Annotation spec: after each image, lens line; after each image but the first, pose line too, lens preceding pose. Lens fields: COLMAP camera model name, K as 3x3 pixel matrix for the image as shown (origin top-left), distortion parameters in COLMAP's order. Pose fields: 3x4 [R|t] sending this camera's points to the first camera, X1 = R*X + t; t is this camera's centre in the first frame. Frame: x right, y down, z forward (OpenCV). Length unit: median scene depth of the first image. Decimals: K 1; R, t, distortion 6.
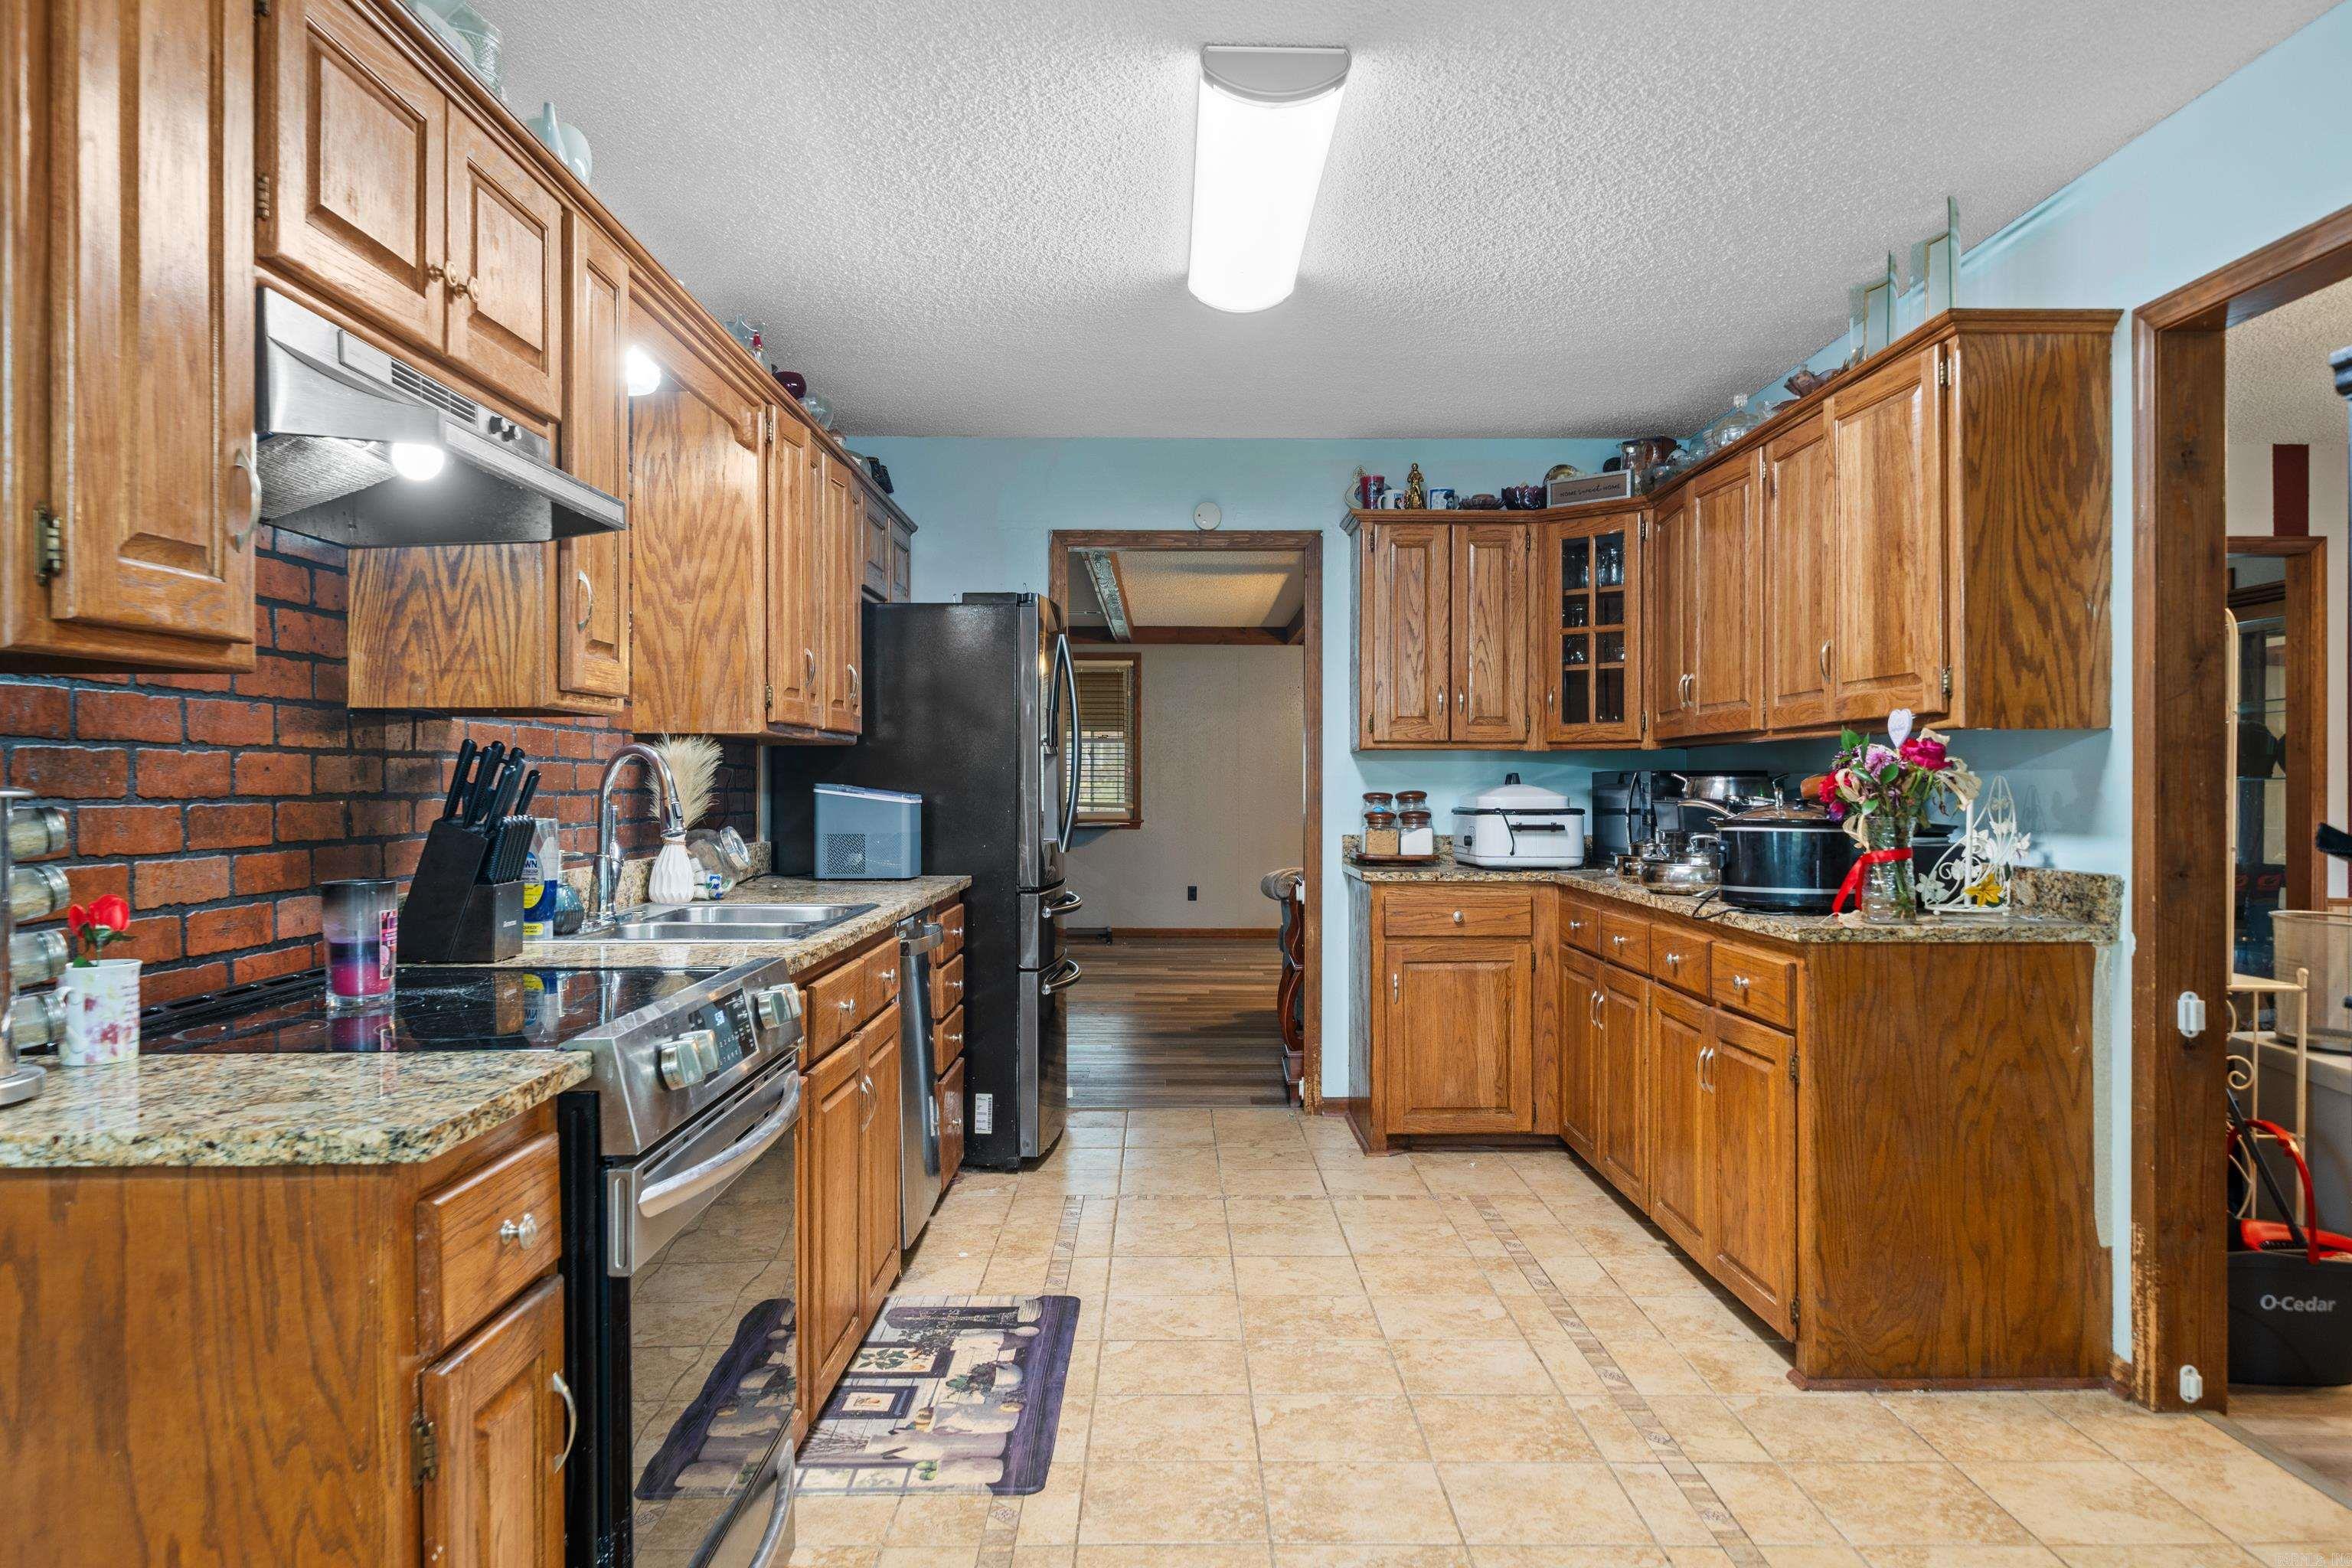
lens RADIAL K [[1596.7, 0, 1176.0], [0, 1596.7, 784.0], [0, 0, 1]] dist [-0.000508, -0.000084]
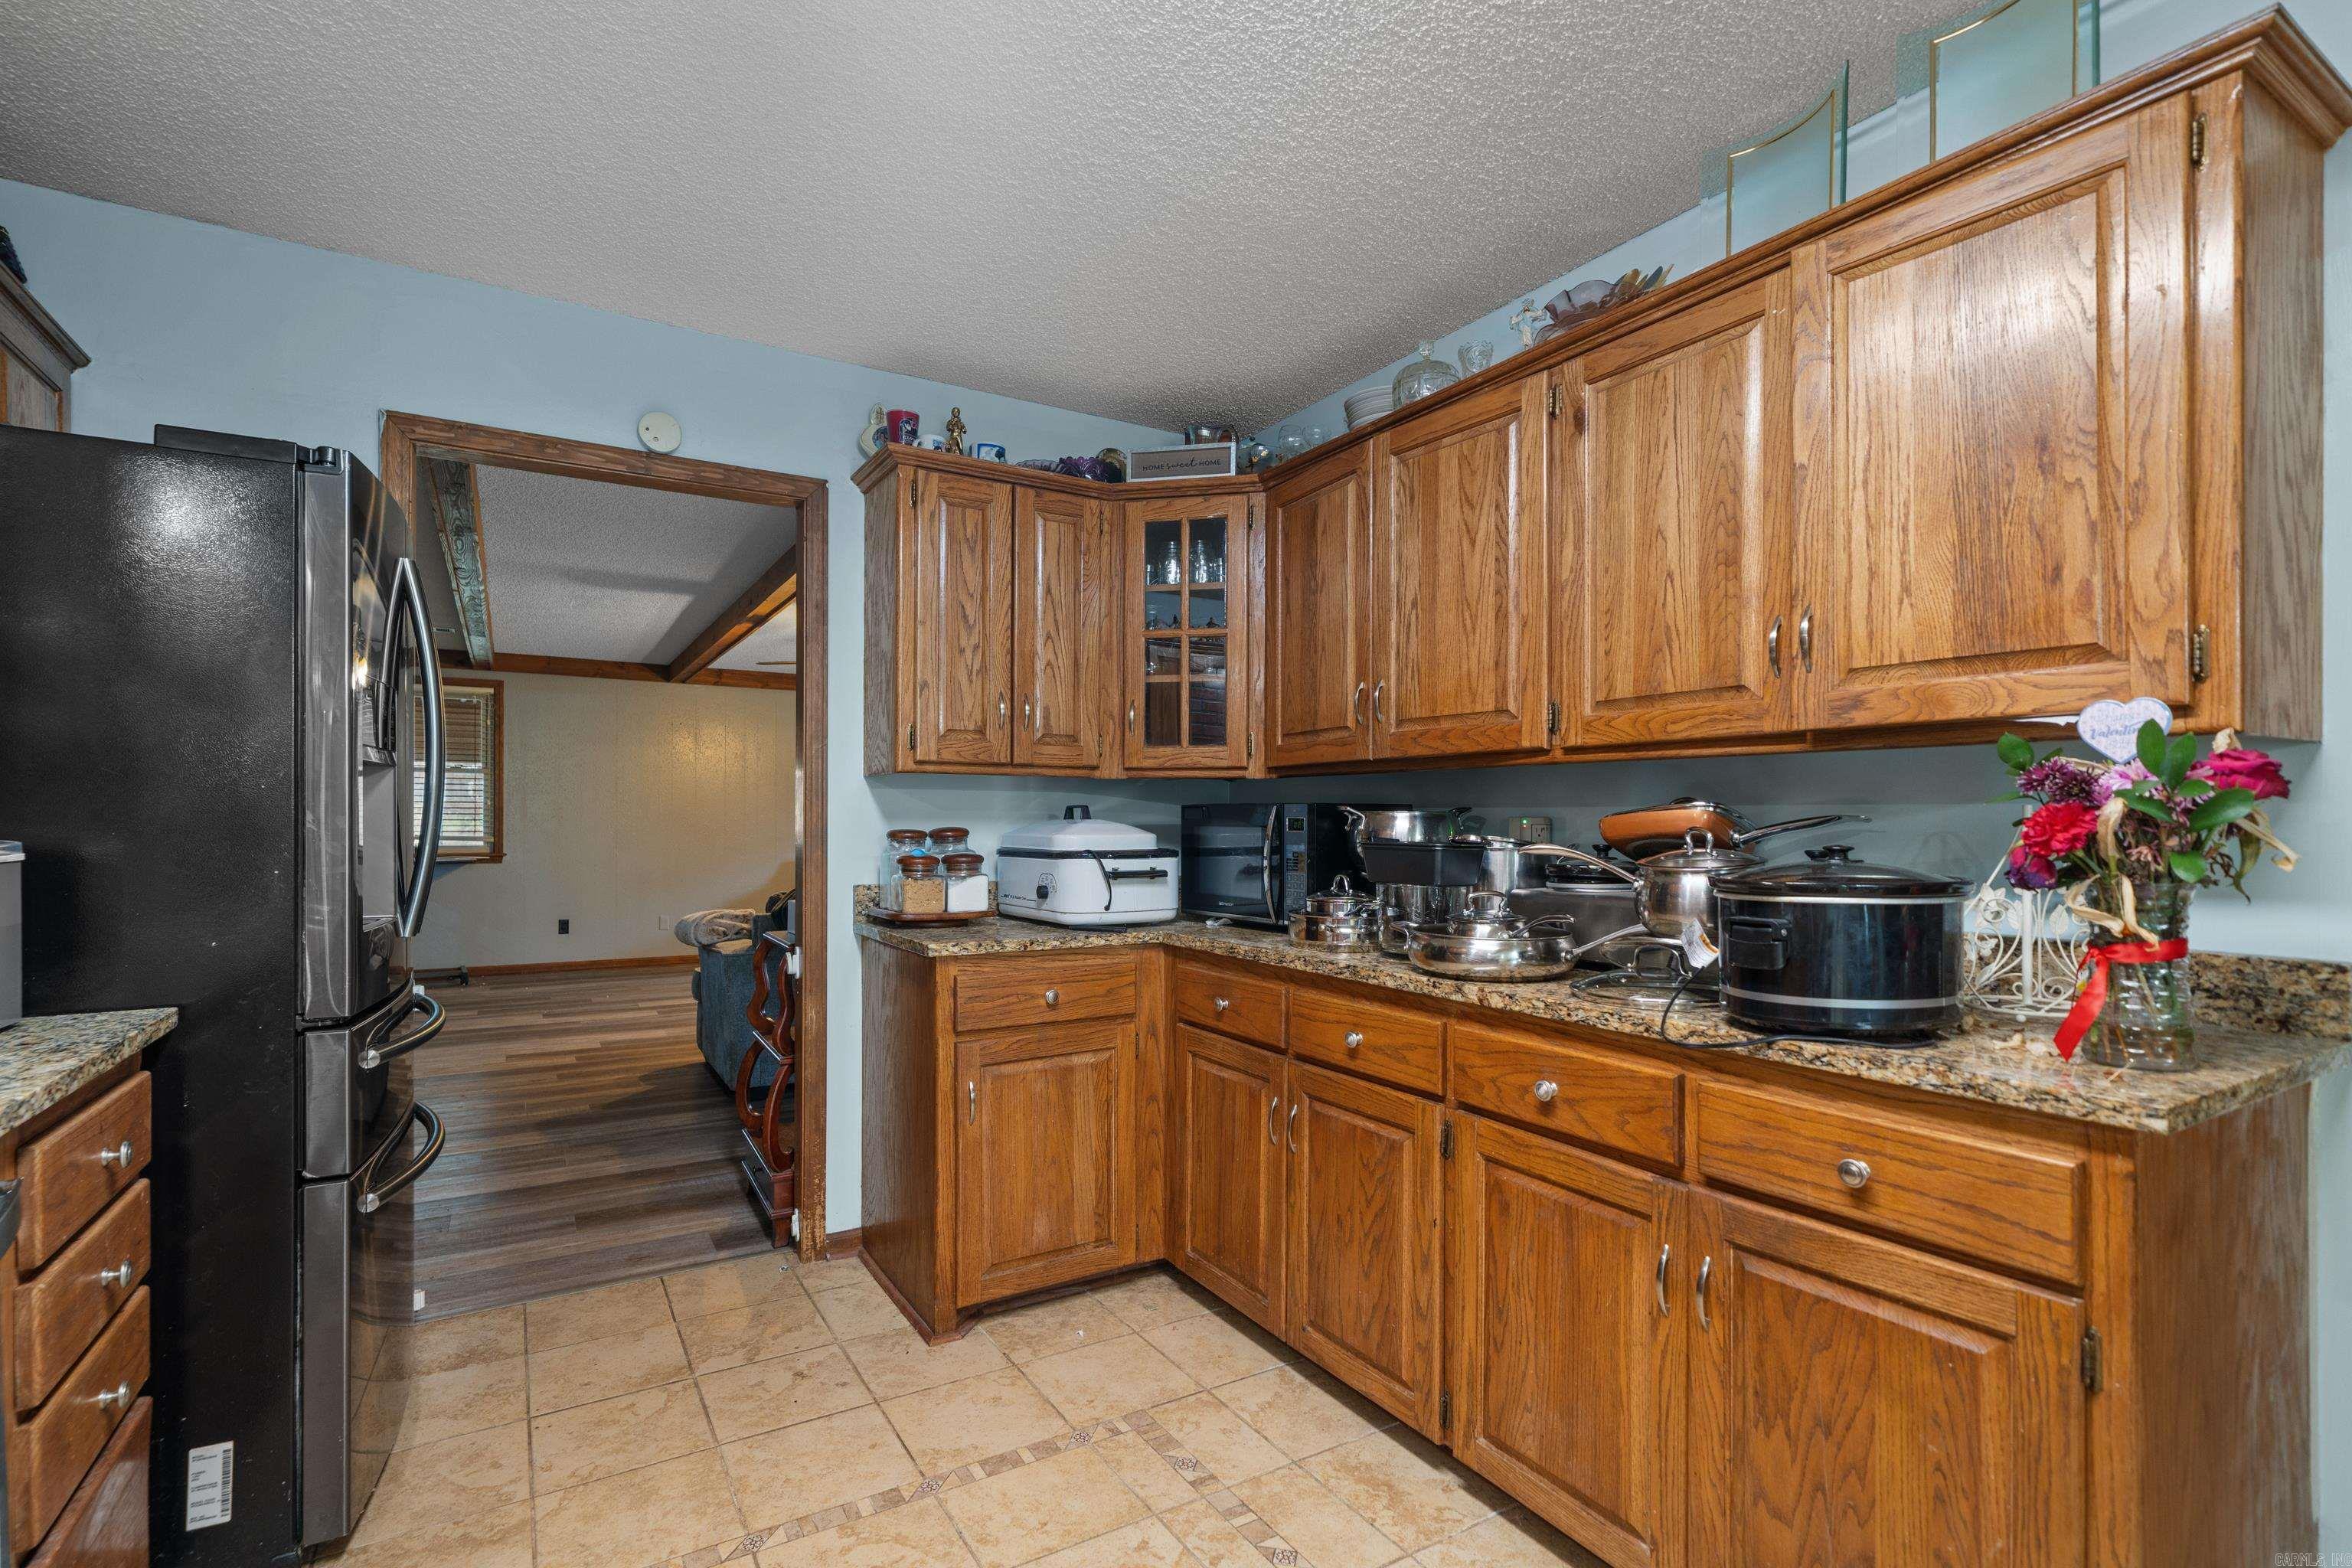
lens RADIAL K [[1100.2, 0, 1178.4], [0, 1100.2, 822.8], [0, 0, 1]] dist [0.000739, 0.000483]
pose [[0.856574, 0.000956, 0.516023, -0.036668], [-0.003663, 0.999984, 0.004227, -0.000646], [-0.516011, -0.005511, 0.856564, 0.509266]]
